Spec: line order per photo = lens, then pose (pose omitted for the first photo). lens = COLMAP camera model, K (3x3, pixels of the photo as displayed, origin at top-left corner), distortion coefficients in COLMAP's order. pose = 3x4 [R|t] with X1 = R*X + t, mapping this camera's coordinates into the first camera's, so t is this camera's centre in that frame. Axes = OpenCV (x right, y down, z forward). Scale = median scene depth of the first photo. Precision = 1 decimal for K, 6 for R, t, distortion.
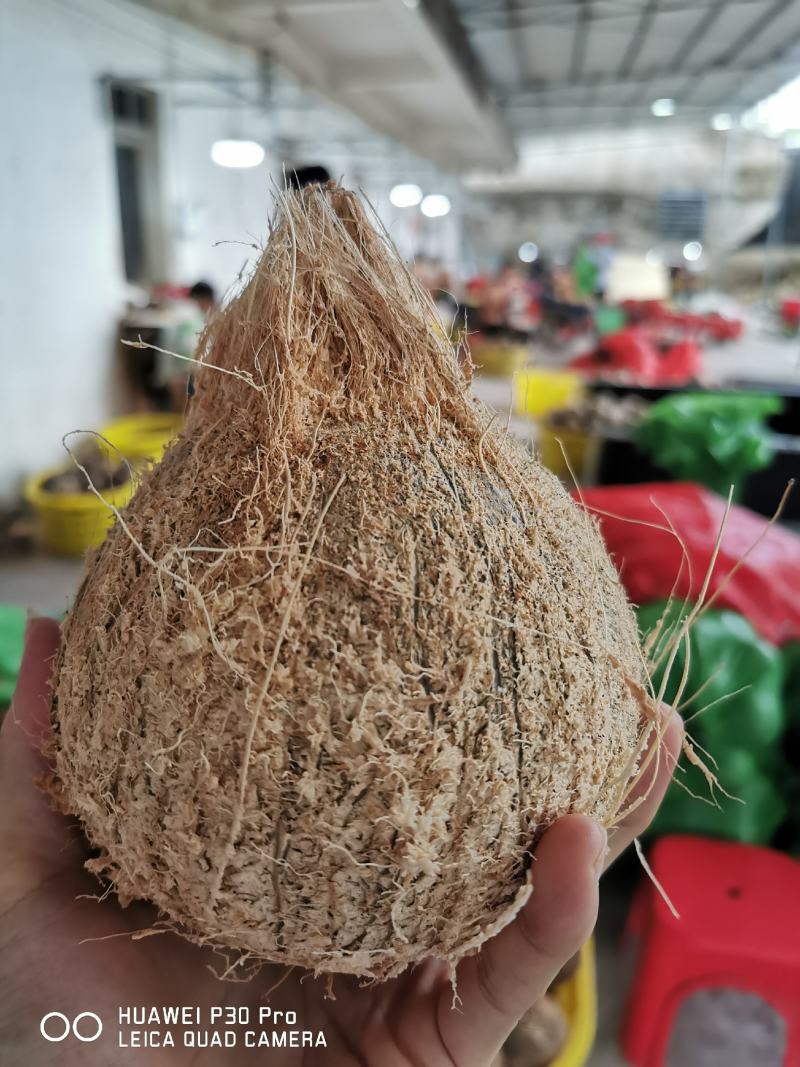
lens RADIAL K [[785.4, 0, 400.0], [0, 785.4, 533.5], [0, 0, 1]] dist [-0.039583, 0.002437]
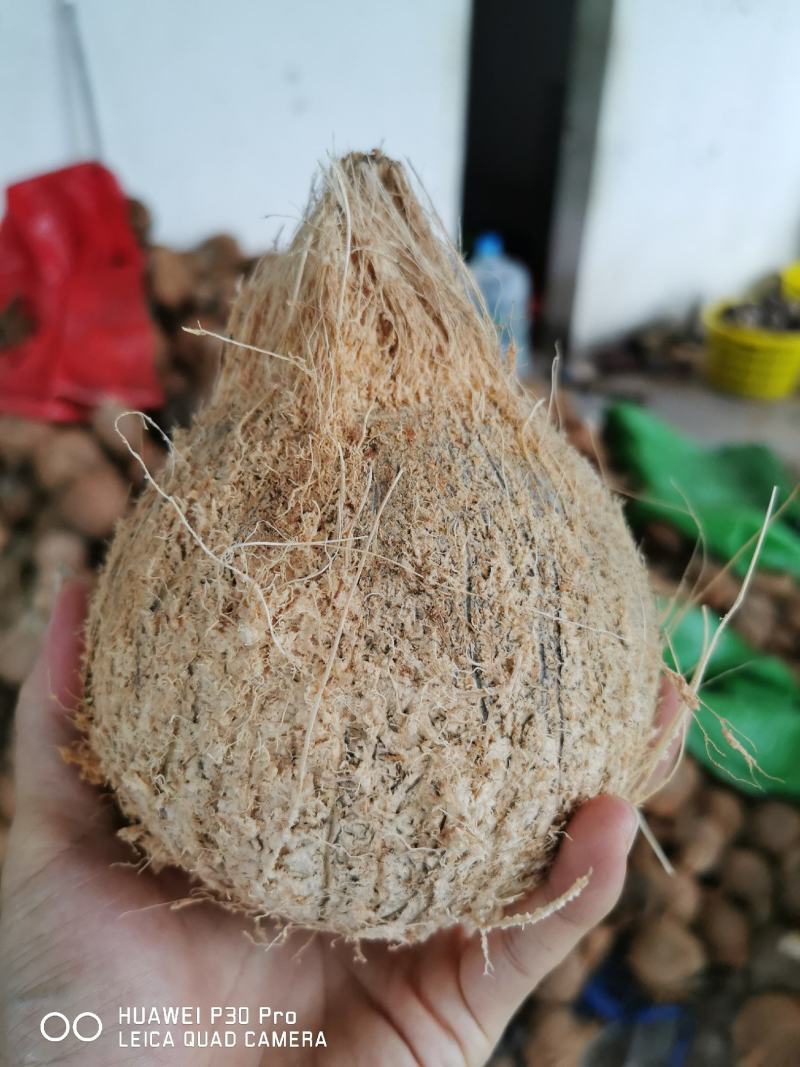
lens RADIAL K [[785.4, 0, 400.0], [0, 785.4, 533.5], [0, 0, 1]] dist [-0.039583, 0.002437]
pose [[0.998699, 0.023338, 0.045350, -0.113118], [-0.027100, 0.996081, 0.084189, -0.075020], [-0.043207, -0.085308, 0.995417, -0.001490]]
